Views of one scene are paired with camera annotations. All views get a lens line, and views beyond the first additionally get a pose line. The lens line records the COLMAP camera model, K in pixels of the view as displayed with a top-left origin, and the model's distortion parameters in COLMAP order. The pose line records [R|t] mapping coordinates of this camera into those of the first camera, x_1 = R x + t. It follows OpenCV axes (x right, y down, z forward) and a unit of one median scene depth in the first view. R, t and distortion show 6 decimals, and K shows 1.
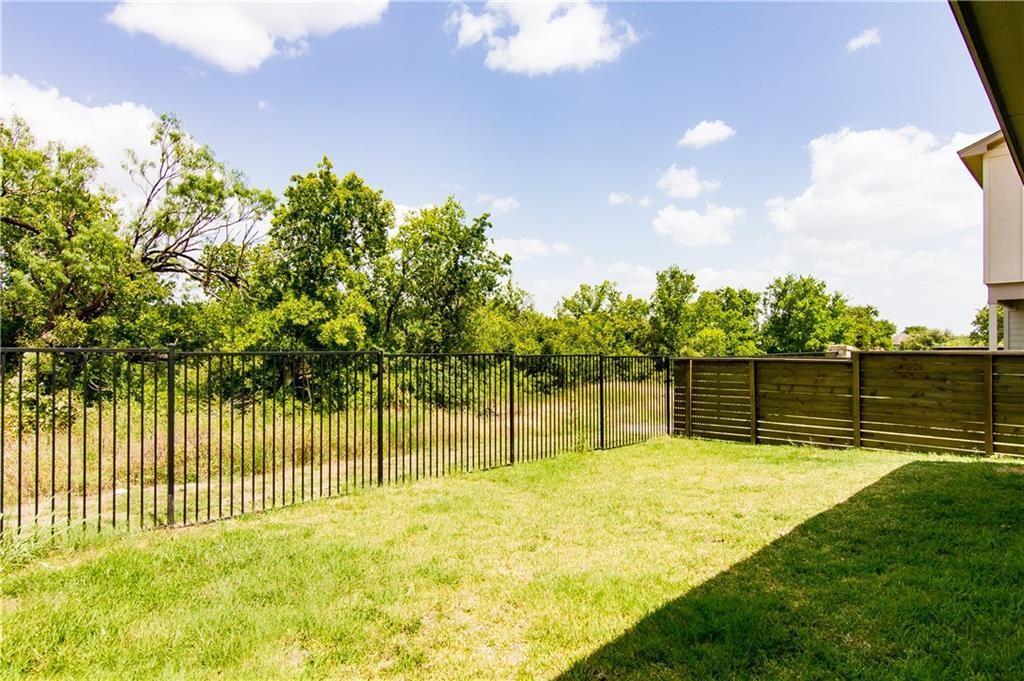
lens RADIAL K [[567.9, 0, 507.5], [0, 567.9, 342.7], [0, 0, 1]] dist [0.000569, 0.000274]
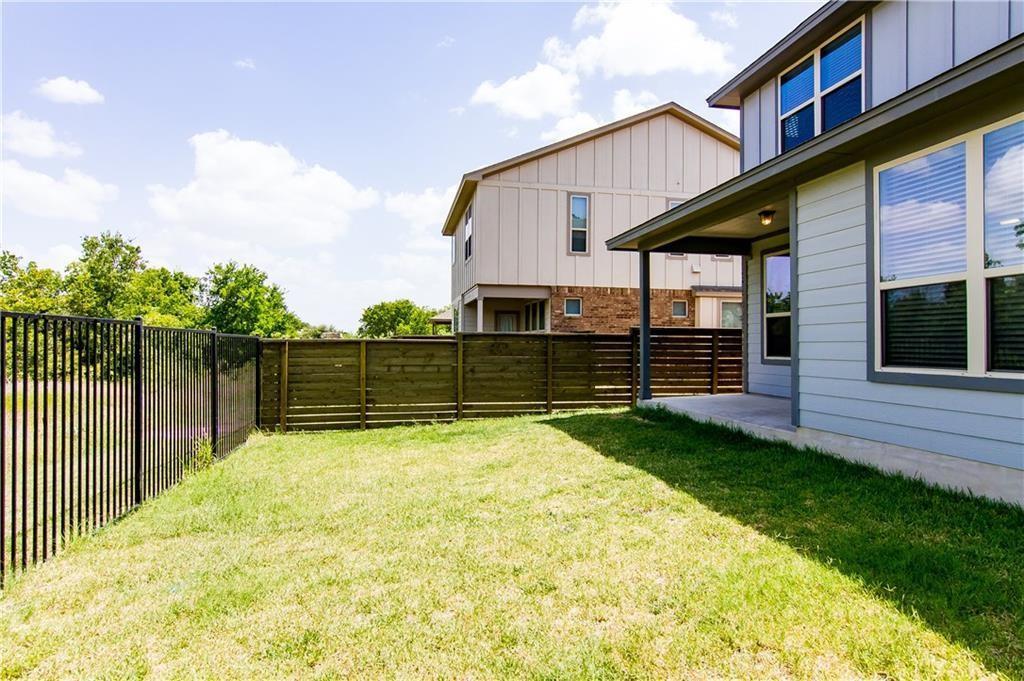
lens RADIAL K [[577.6, 0, 507.1], [0, 577.6, 342.6], [0, 0, 1]] dist [0.000816, 0.001105]
pose [[0.542695, 0.004351, 0.839919, -0.085684], [-0.012517, 0.999917, 0.002908, 0.009698], [-0.839836, -0.012092, 0.542705, 0.099170]]
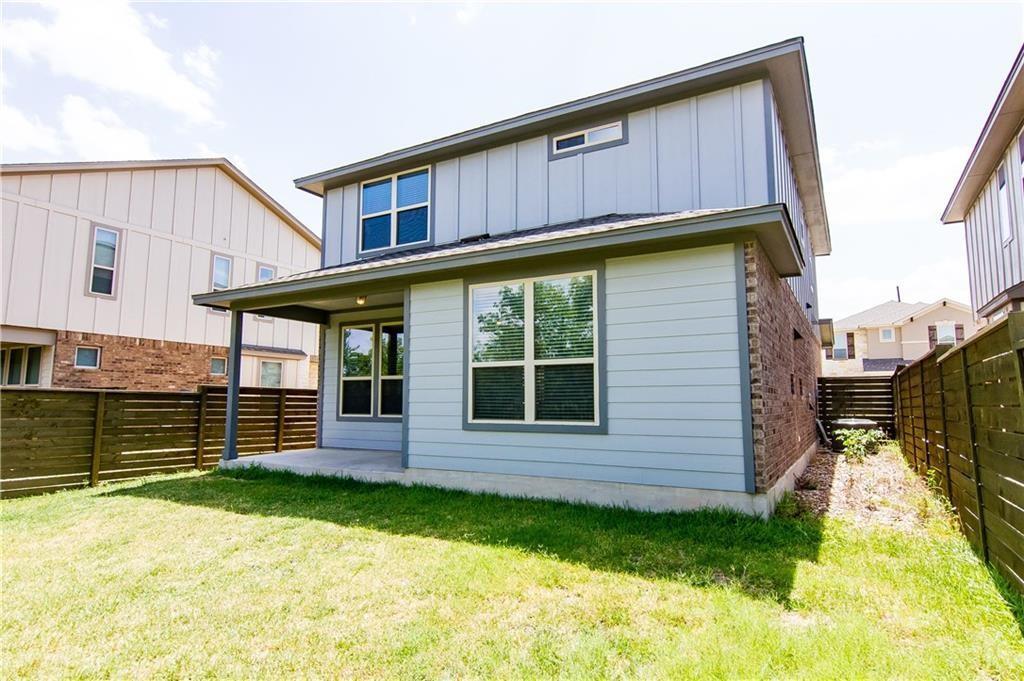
lens RADIAL K [[588.7, 0, 517.2], [0, 588.7, 340.2], [0, 0, 1]] dist [-0.000473, -0.000116]
pose [[-0.275314, 0.103896, 0.955724, -0.132291], [-0.015250, 0.993546, -0.112400, 0.010093], [-0.961233, -0.045520, -0.271953, 0.147540]]
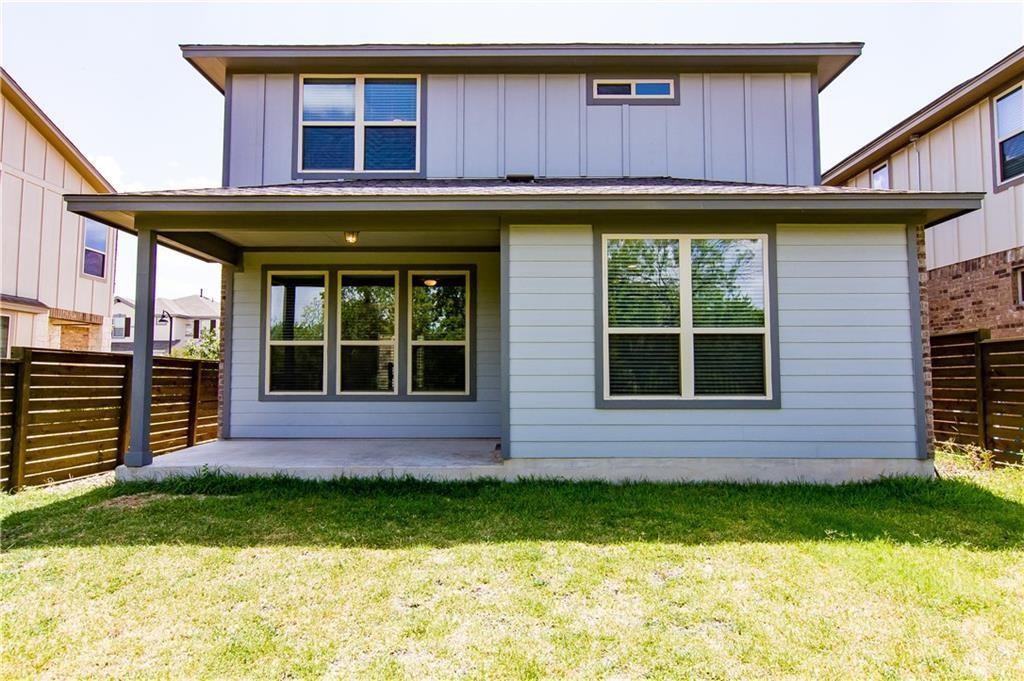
lens RADIAL K [[582.4, 0, 524.0], [0, 582.4, 339.9], [0, 0, 1]] dist [-0.000241, 0.001601]
pose [[-0.721818, 0.044968, 0.690620, -0.012760], [-0.008651, 0.997223, -0.073973, 0.011468], [-0.692029, -0.059369, -0.719425, 0.261170]]
